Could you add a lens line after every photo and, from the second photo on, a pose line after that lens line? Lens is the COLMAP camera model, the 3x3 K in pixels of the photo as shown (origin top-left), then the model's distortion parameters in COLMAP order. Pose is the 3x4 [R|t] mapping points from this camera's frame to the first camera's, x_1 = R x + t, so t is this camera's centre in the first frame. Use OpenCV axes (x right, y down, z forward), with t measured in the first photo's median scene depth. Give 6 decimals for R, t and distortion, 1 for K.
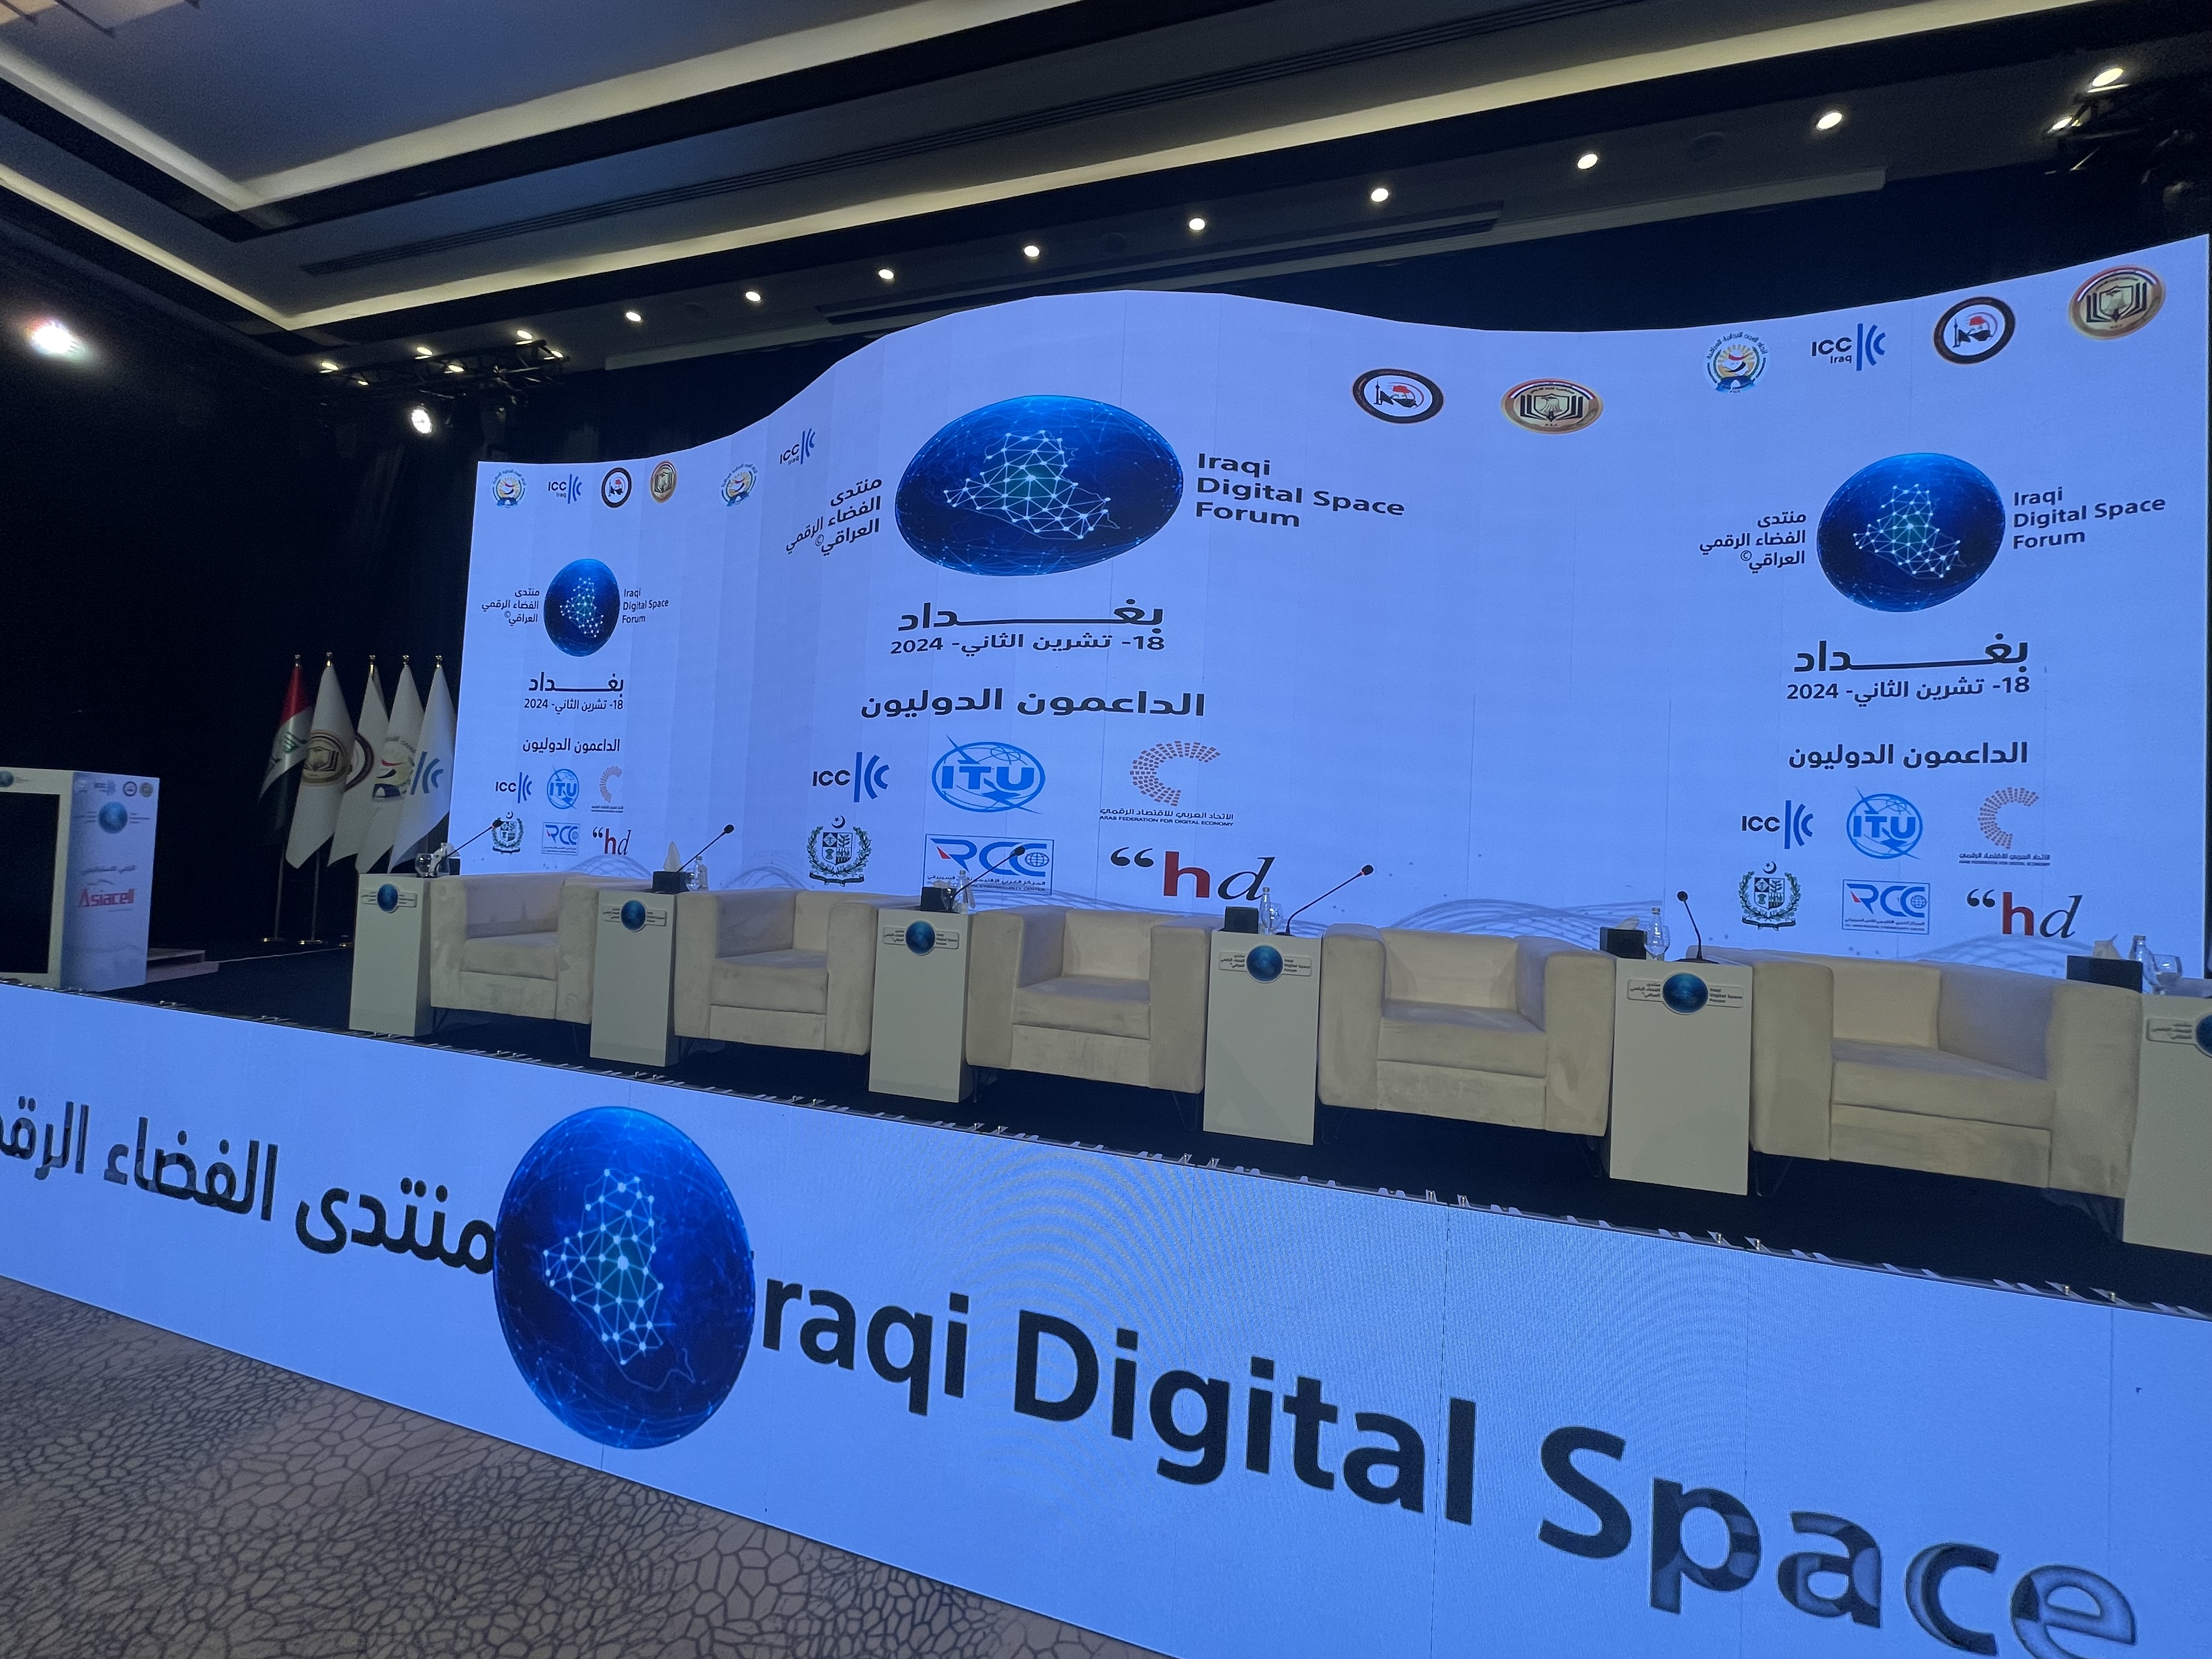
lens RADIAL K [[887.1, 0, 1104.0], [0, 887.1, 831.9], [0, 0, 1]] dist [0.001261, -0.000528]
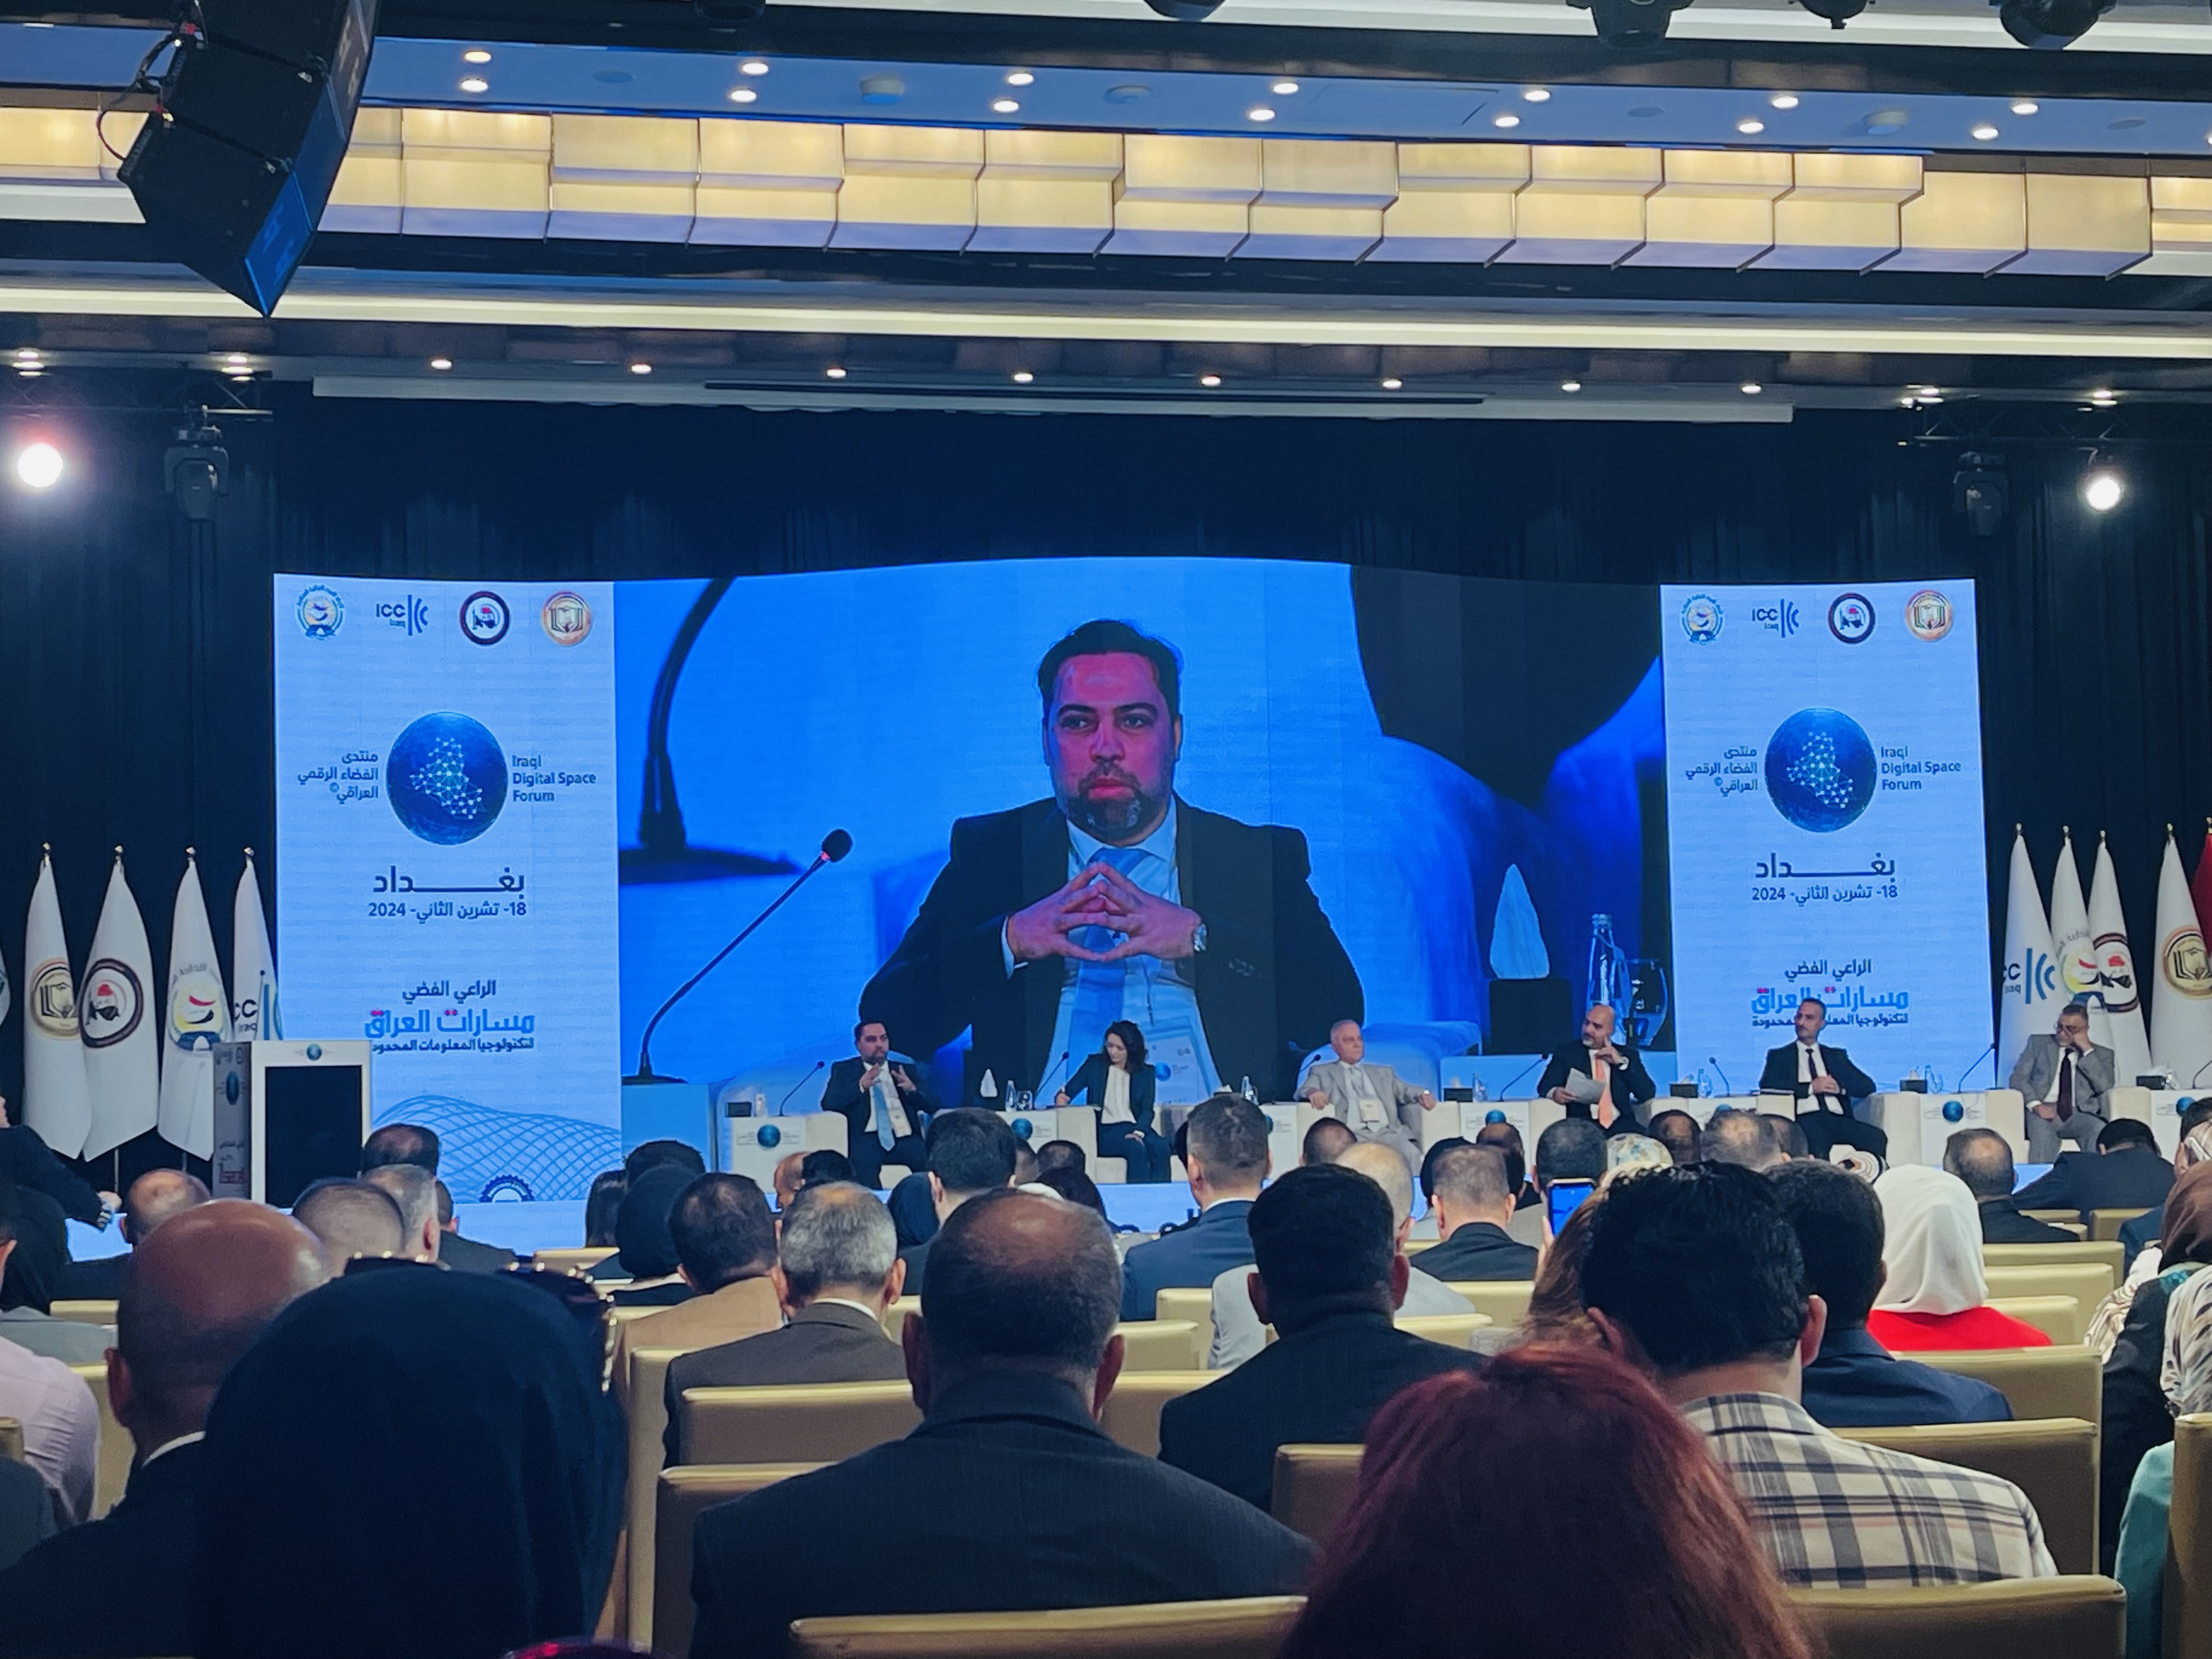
lens RADIAL K [[3614.6, 0, 1057.0], [0, 3614.6, 831.1], [0, 0, 1]] dist [0.152647, -0.647171]
pose [[0.881077, -0.031439, 0.471927, -2.500217], [0.050603, 0.998327, -0.027966, -0.155394], [-0.470259, 0.048521, 0.881194, -3.046114]]
